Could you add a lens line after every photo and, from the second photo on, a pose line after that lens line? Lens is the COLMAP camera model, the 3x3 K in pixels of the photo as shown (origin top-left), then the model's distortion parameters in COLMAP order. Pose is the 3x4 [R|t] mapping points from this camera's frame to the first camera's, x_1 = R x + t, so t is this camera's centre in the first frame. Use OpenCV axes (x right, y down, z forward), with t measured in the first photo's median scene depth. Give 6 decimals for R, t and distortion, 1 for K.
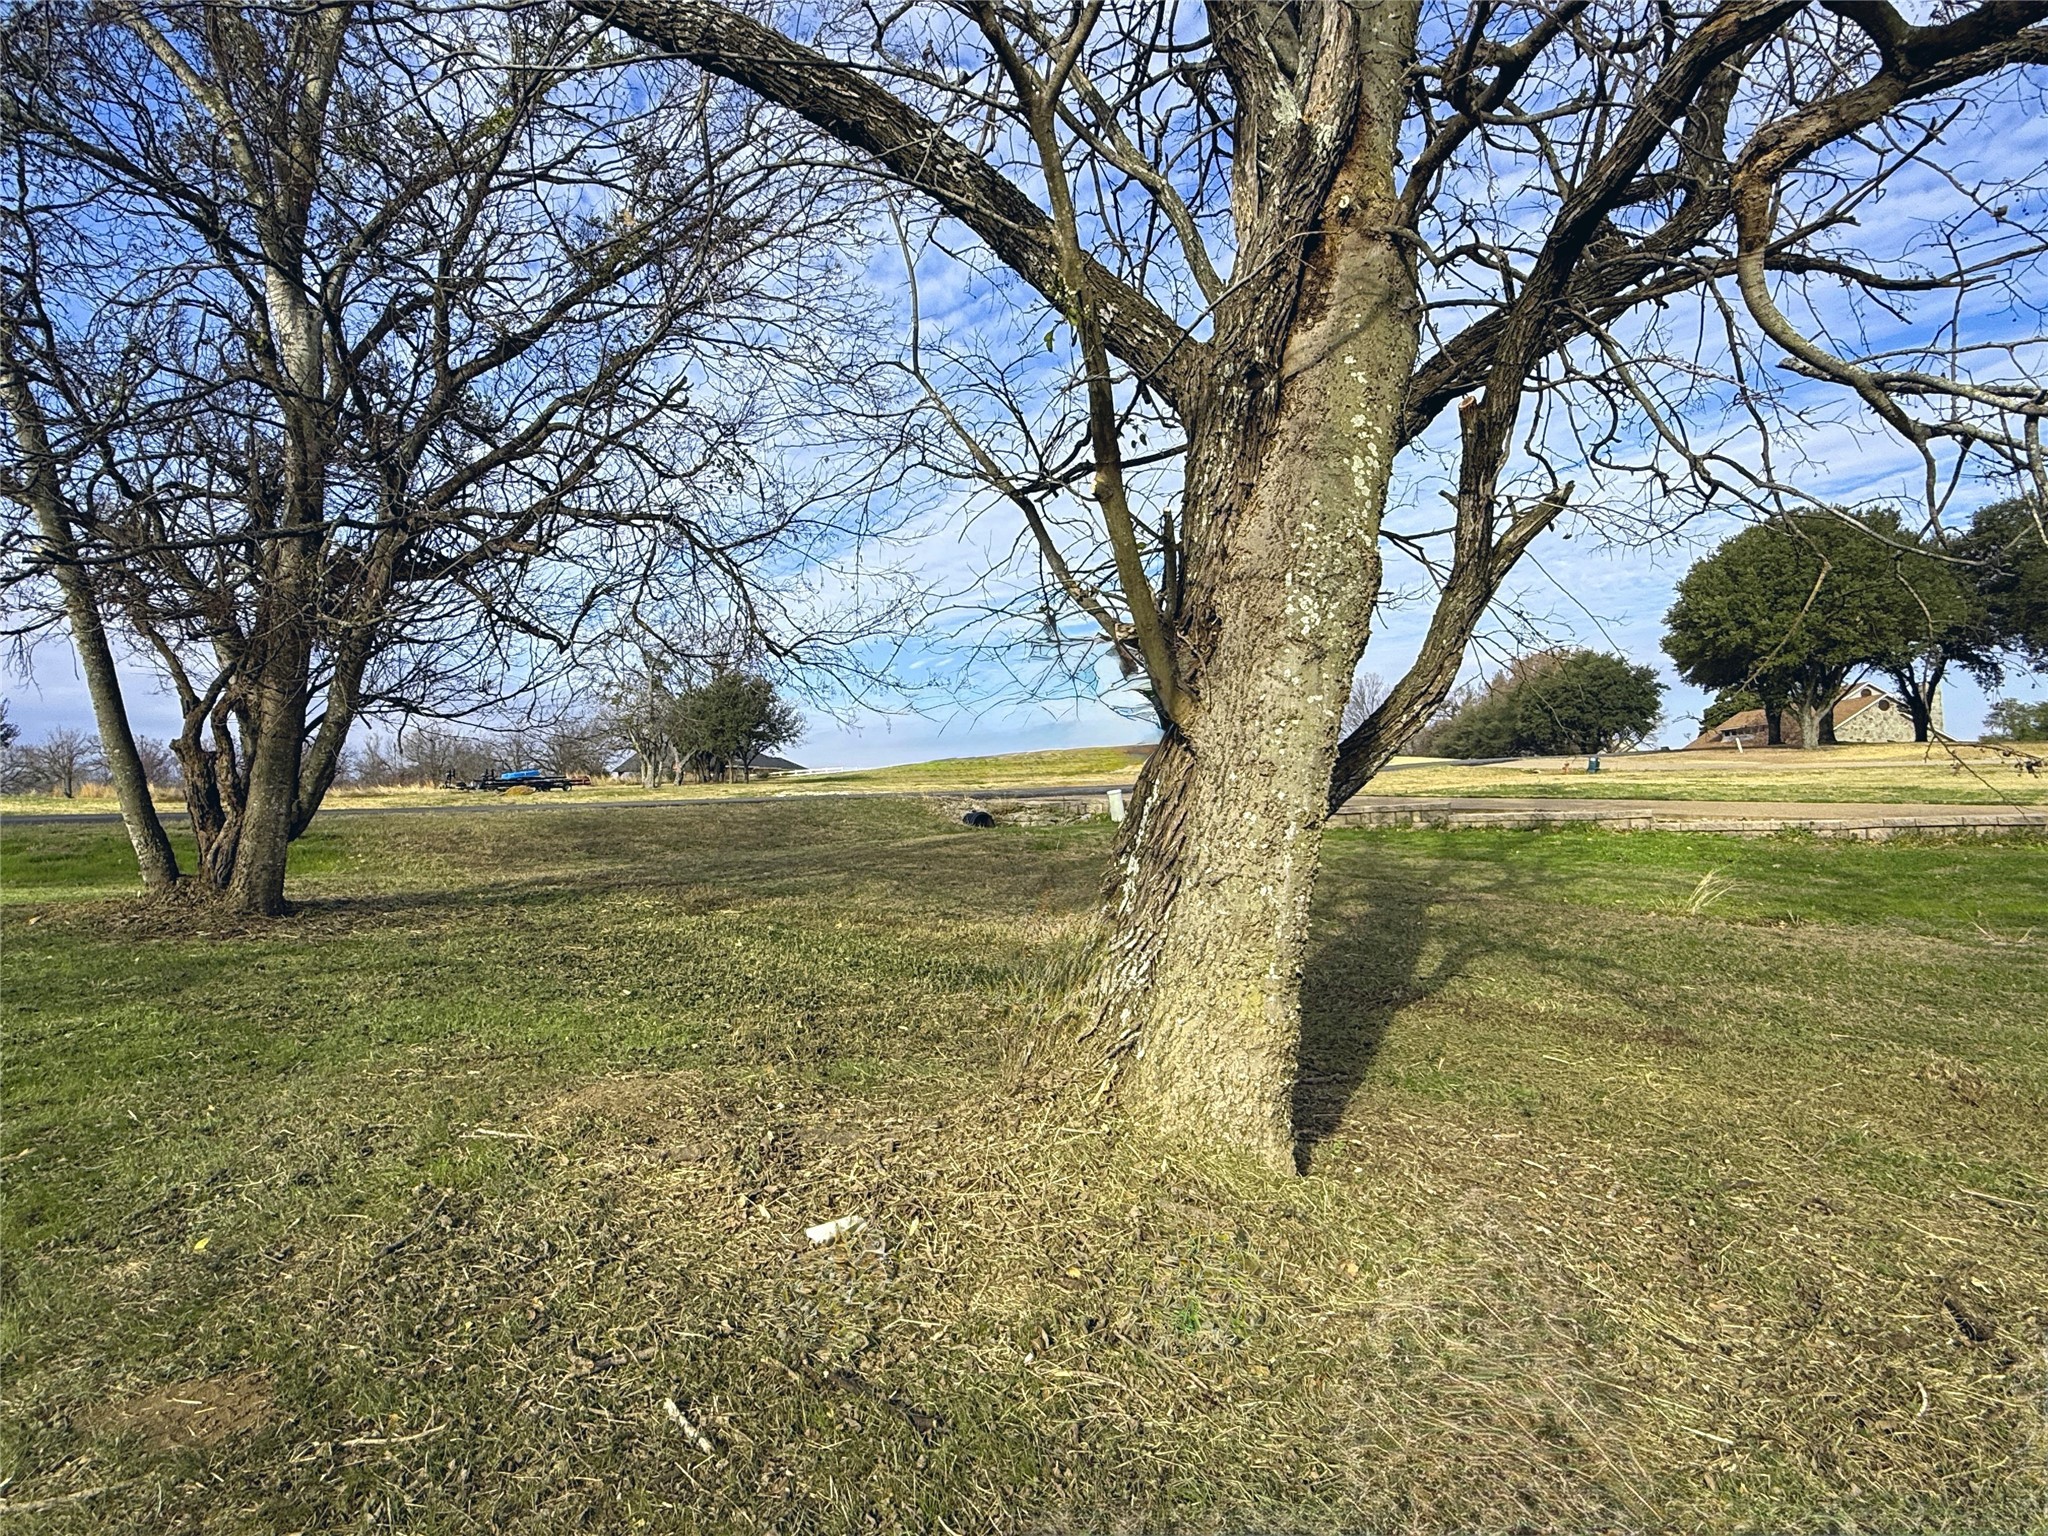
lens RADIAL K [[1086.7, 0, 1022.7], [0, 1086.7, 777.2], [0, 0, 1]] dist [-0.000842, -0.000640]
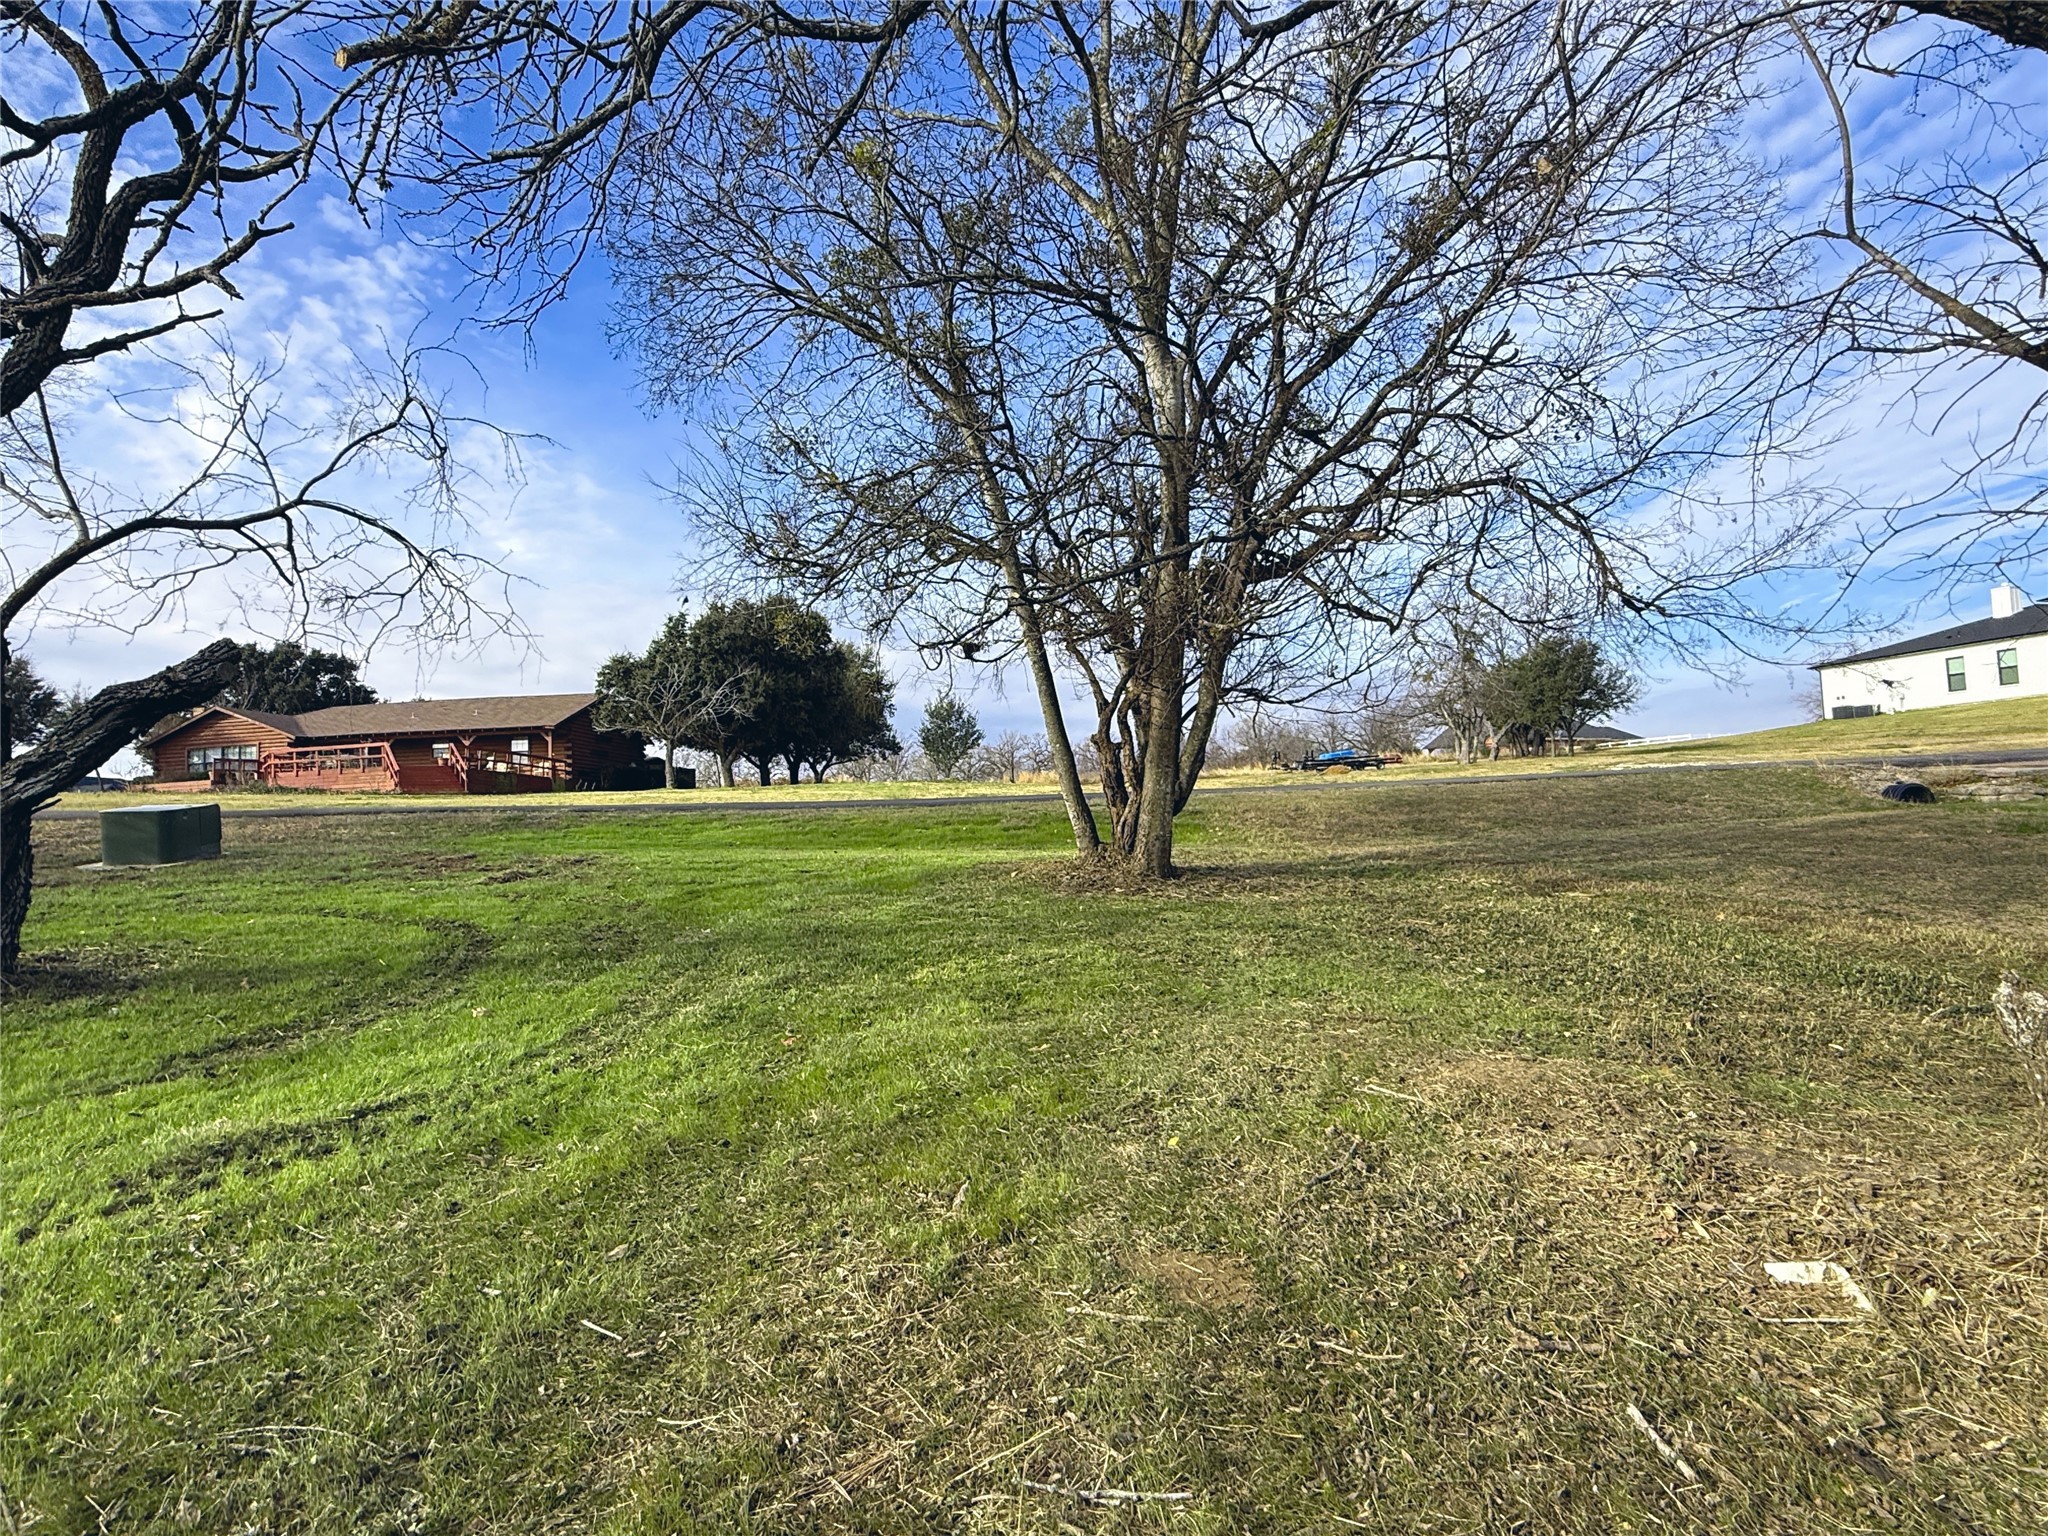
lens RADIAL K [[1091.2, 0, 1021.2], [0, 1091.2, 773.1], [0, 0, 1]] dist [-0.001771, -0.000228]
pose [[0.757078, -0.020690, -0.652996, -0.055189], [0.031767, 0.999482, 0.005163, 0.001828], [0.652551, -0.024652, 0.757343, -0.026472]]
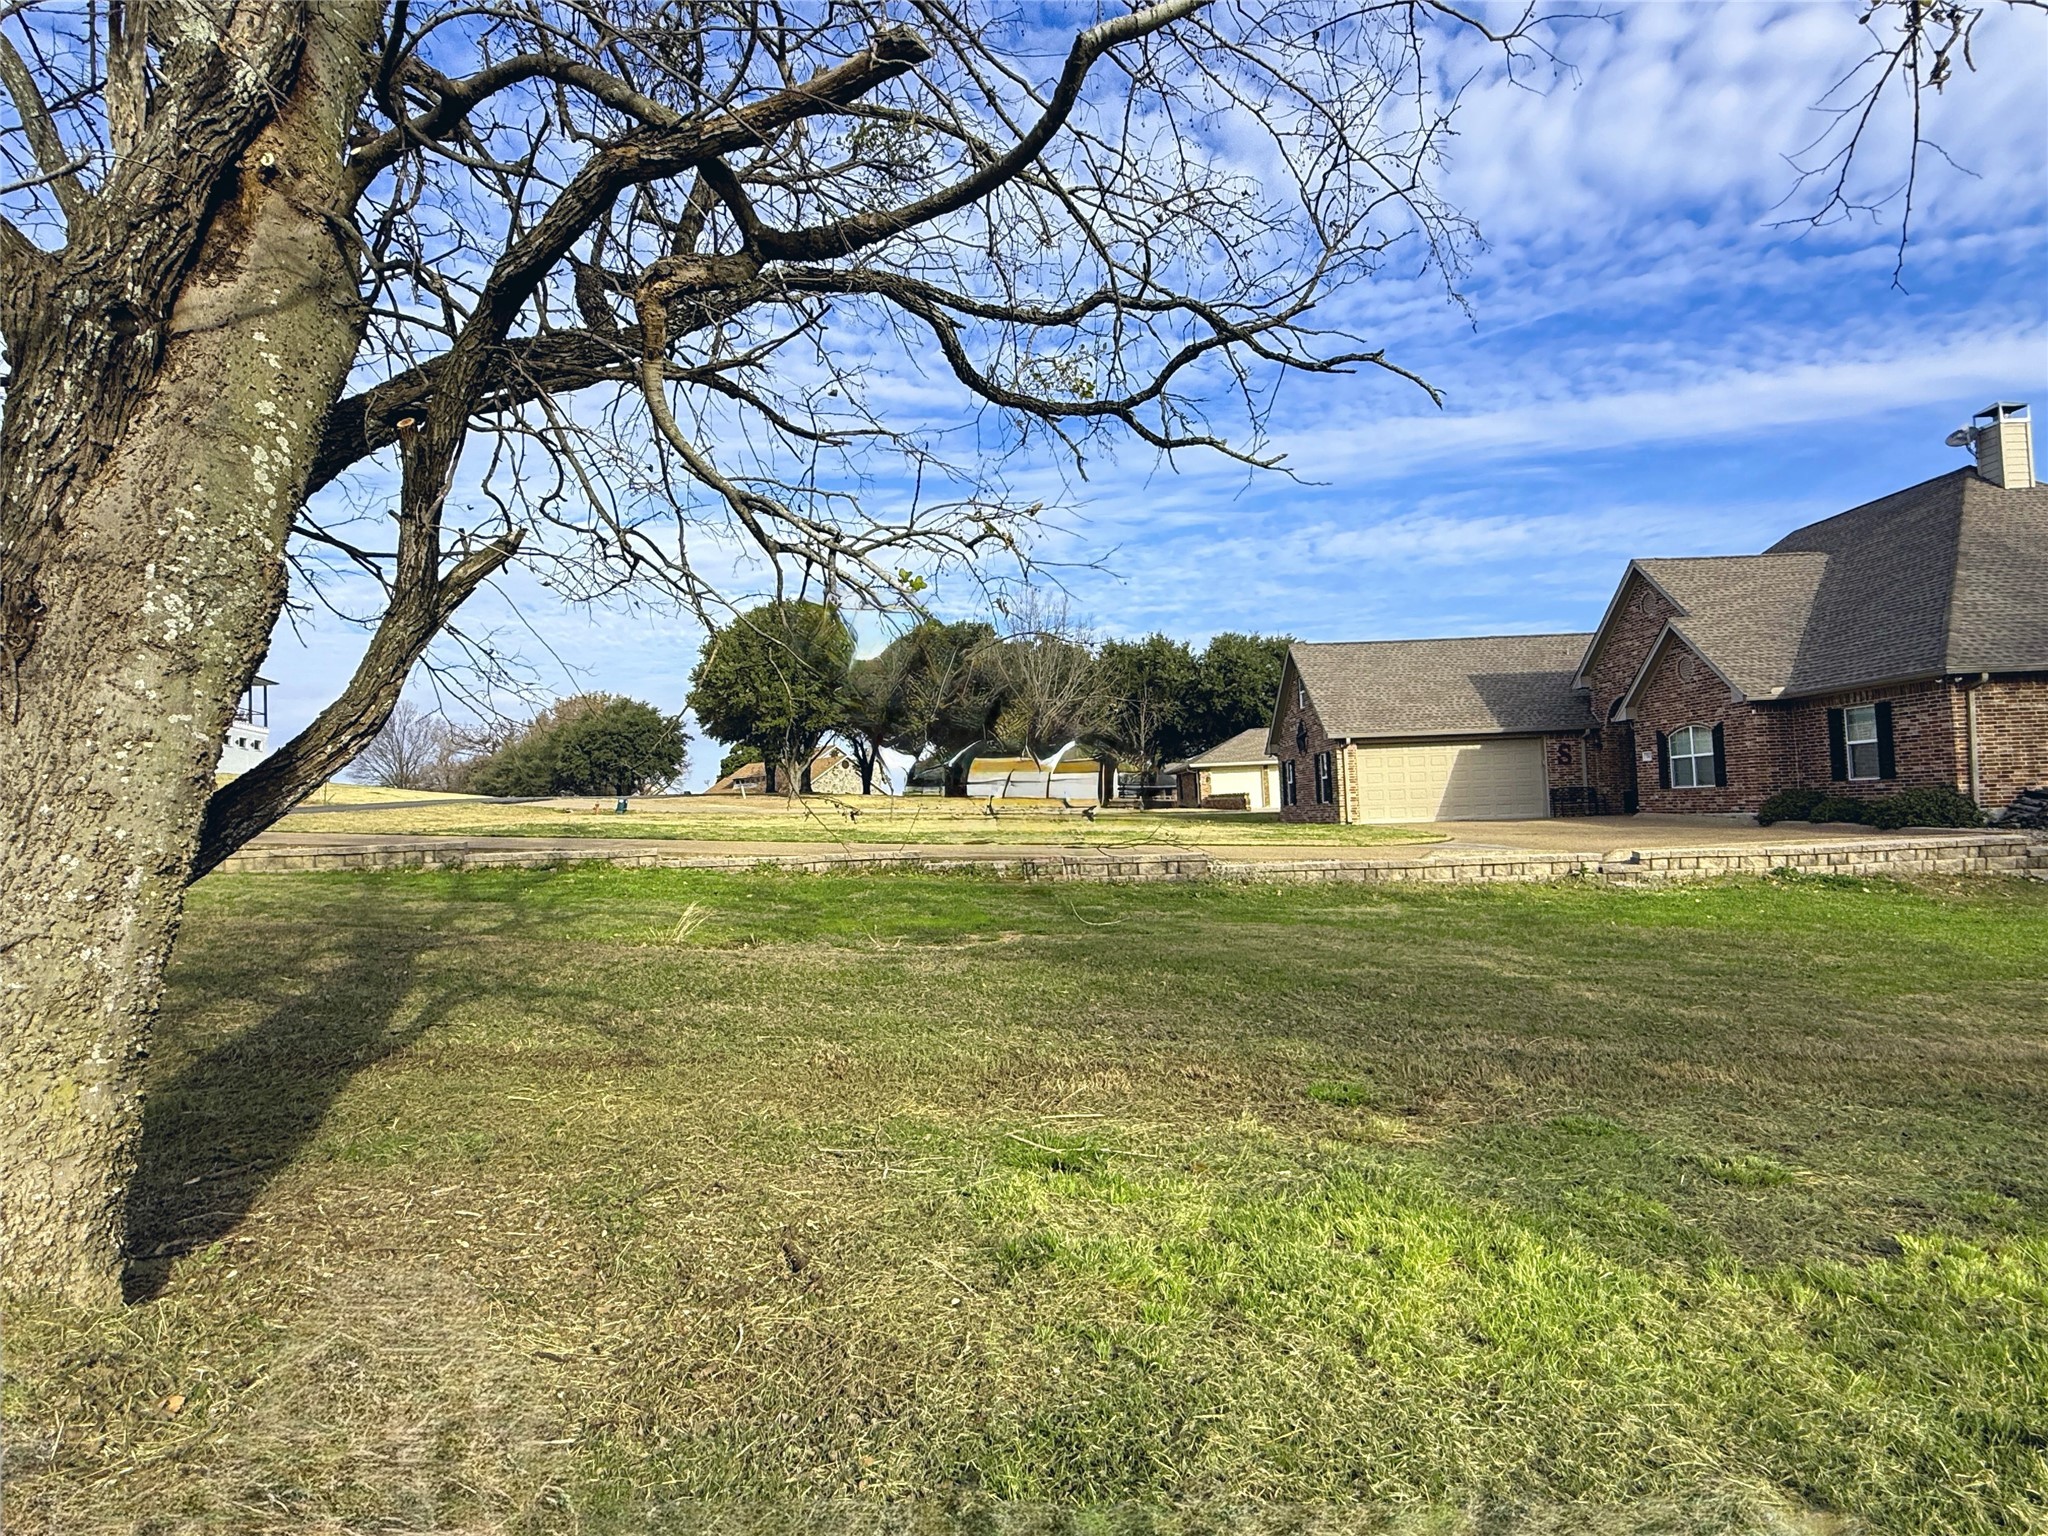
lens RADIAL K [[1086.7, 0, 1022.7], [0, 1086.7, 777.2], [0, 0, 1]] dist [-0.000842, -0.000640]
pose [[0.671921, 0.044509, 0.739284, 0.071477], [-0.018009, 0.998879, -0.043770, -0.001590], [-0.740404, 0.016096, 0.671970, -0.033798]]
